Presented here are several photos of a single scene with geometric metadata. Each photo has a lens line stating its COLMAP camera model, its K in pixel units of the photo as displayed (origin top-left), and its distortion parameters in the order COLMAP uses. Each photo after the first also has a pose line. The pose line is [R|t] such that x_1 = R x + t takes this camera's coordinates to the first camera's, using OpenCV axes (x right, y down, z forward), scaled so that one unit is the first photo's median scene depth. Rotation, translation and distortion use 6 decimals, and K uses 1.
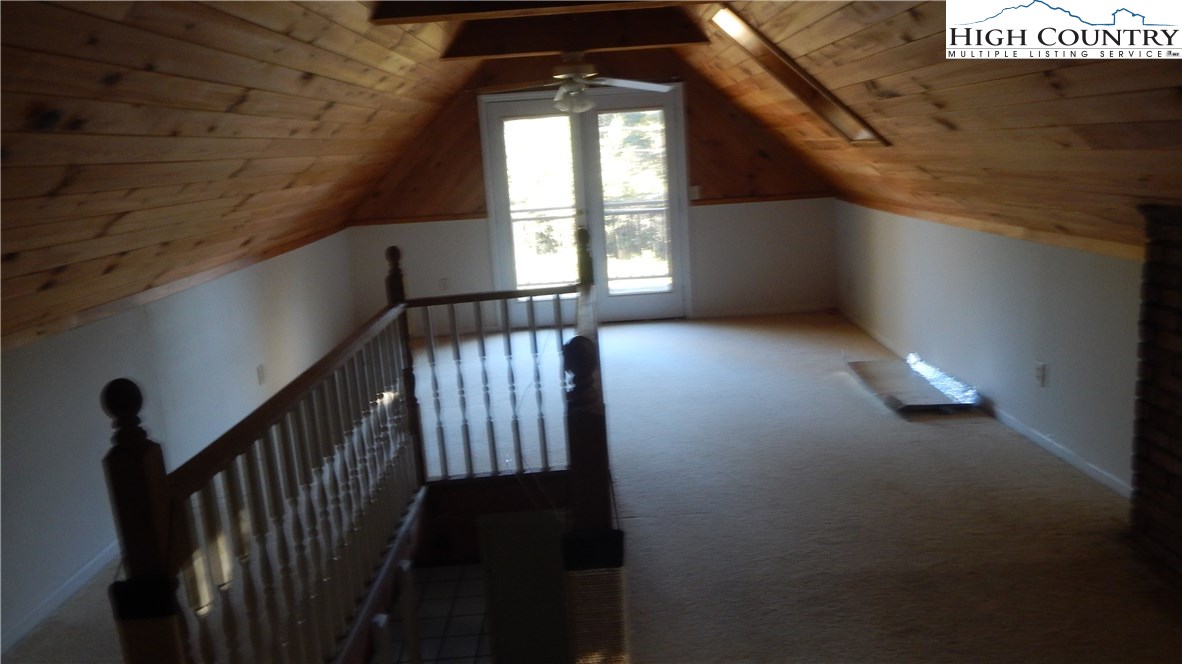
lens RADIAL K [[861.3, 0, 597.3], [0, 861.3, 328.9], [0, 0, 1]] dist [0.005742, -0.019212]
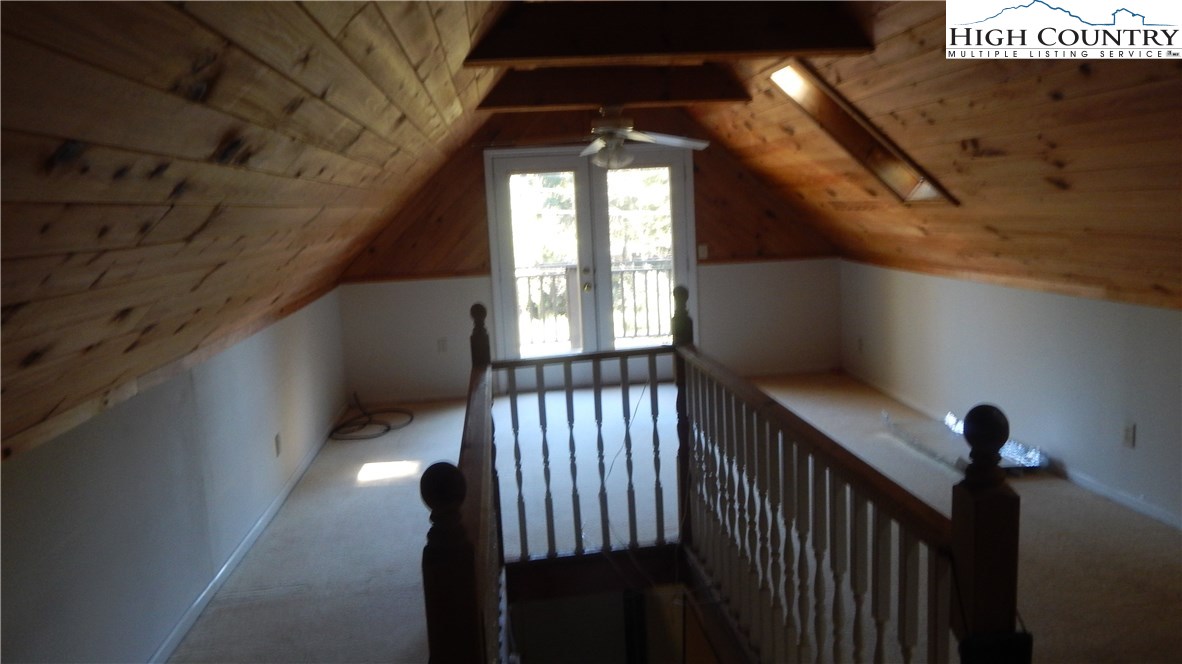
lens RADIAL K [[861.3, 0, 589.5], [0, 861.3, 331.5], [0, 0, 1]] dist [0.005742, -0.019212]
pose [[0.994297, 0.000816, 0.106645, -0.174146], [0.006363, 0.997735, -0.066963, -0.003466], [-0.106458, 0.067259, 0.992040, 0.063204]]
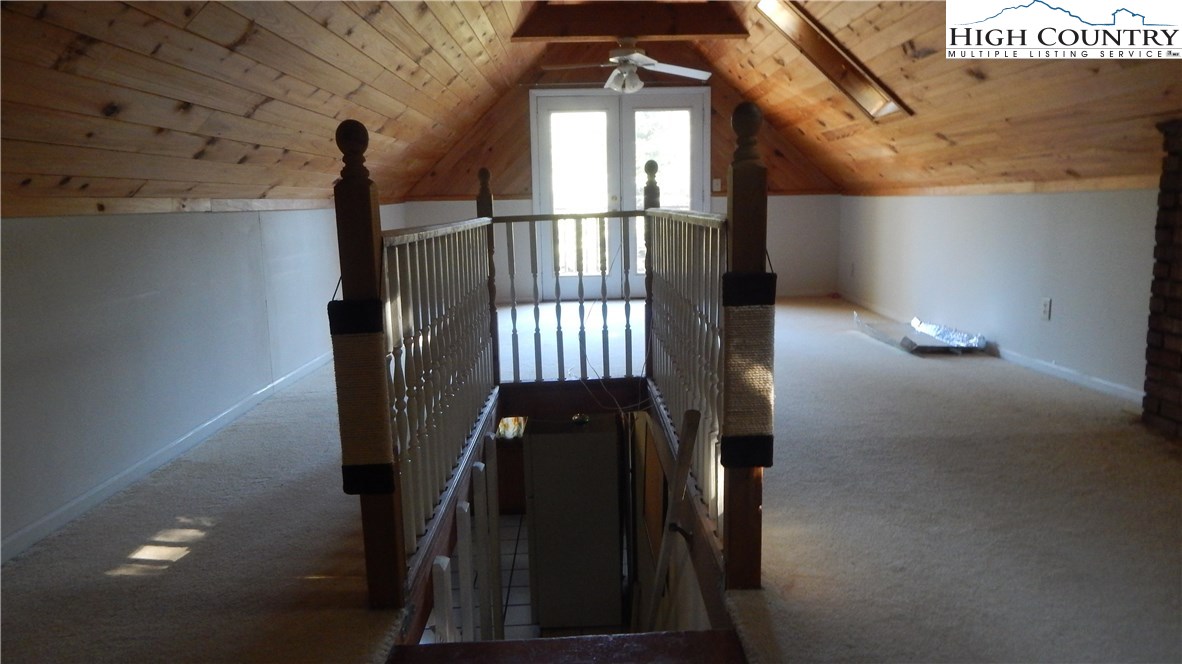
lens RADIAL K [[781.2, 0, 592.5], [0, 781.2, 334.9], [0, 0, 1]] dist [0.011573, -0.011813]
pose [[0.998976, 0.042808, 0.014658, -0.080599], [-0.042099, 0.998068, -0.045692, 0.132055], [-0.016586, 0.045028, 0.998848, -0.016011]]
